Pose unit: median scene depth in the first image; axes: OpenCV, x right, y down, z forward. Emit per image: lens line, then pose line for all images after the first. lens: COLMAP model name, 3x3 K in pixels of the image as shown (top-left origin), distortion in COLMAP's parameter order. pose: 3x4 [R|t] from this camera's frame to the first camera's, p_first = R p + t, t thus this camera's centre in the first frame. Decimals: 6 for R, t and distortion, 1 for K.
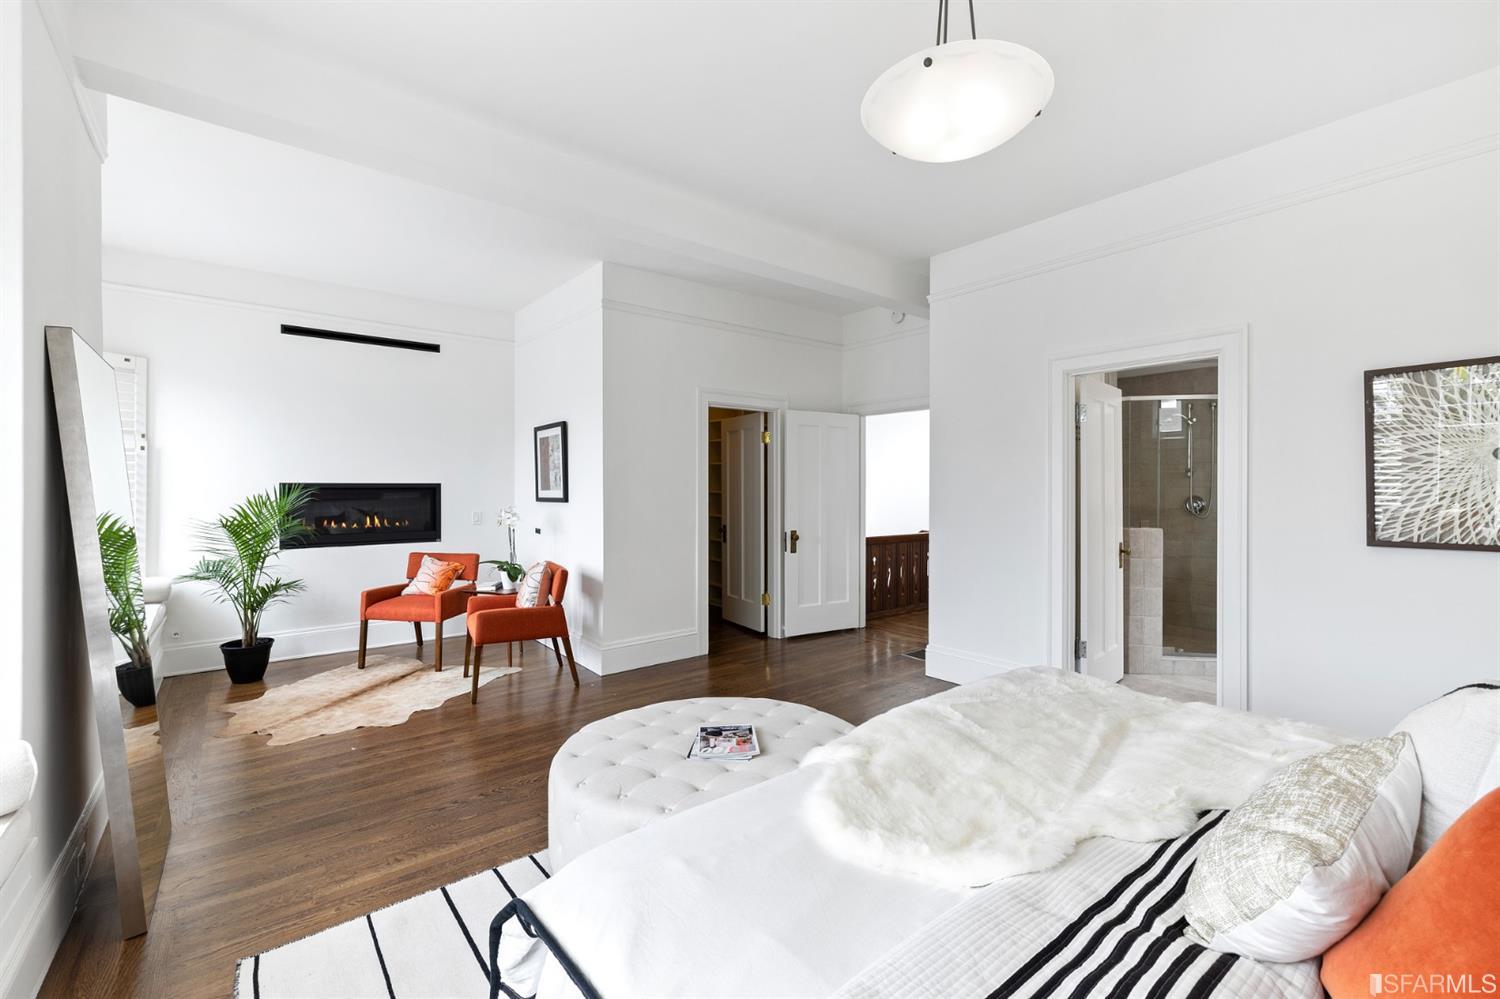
lens RADIAL K [[628.3, 0, 752.9], [0, 628.3, 491.3], [0, 0, 1]] dist [0.006231, 0.000245]
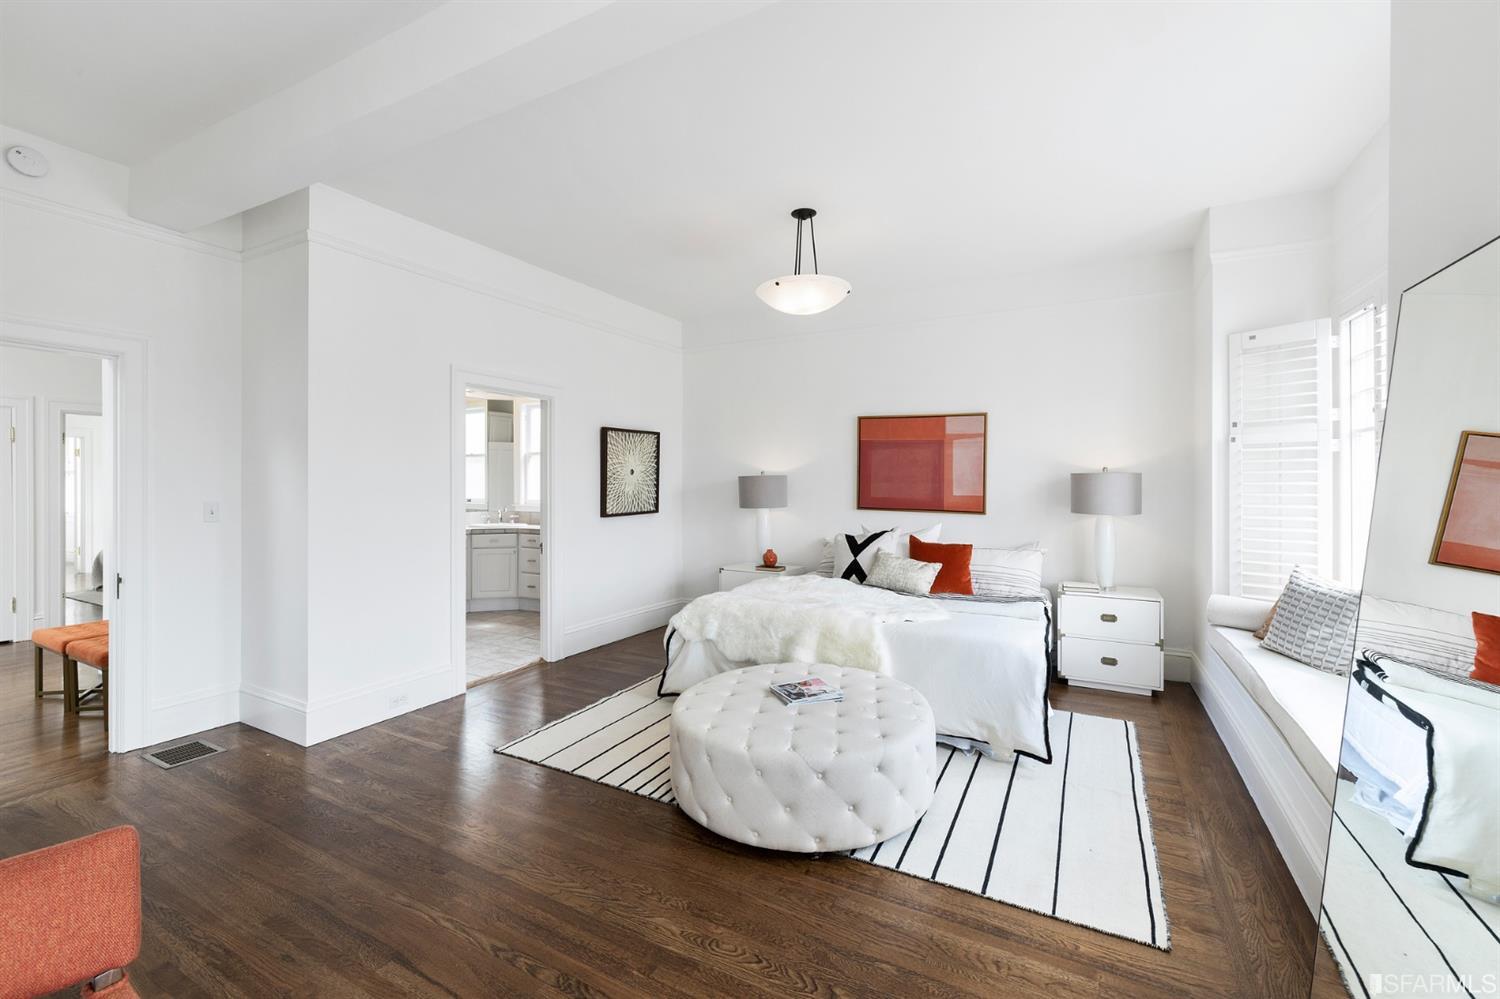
lens RADIAL K [[628.3, 0, 750.6], [0, 628.3, 486.5], [0, 0, 1]] dist [0.006231, 0.000245]
pose [[-0.382989, -0.006529, 0.923730, -1.164960], [0.000489, 0.999973, 0.007271, -0.026793], [-0.923753, 0.003236, -0.382975, 1.577012]]
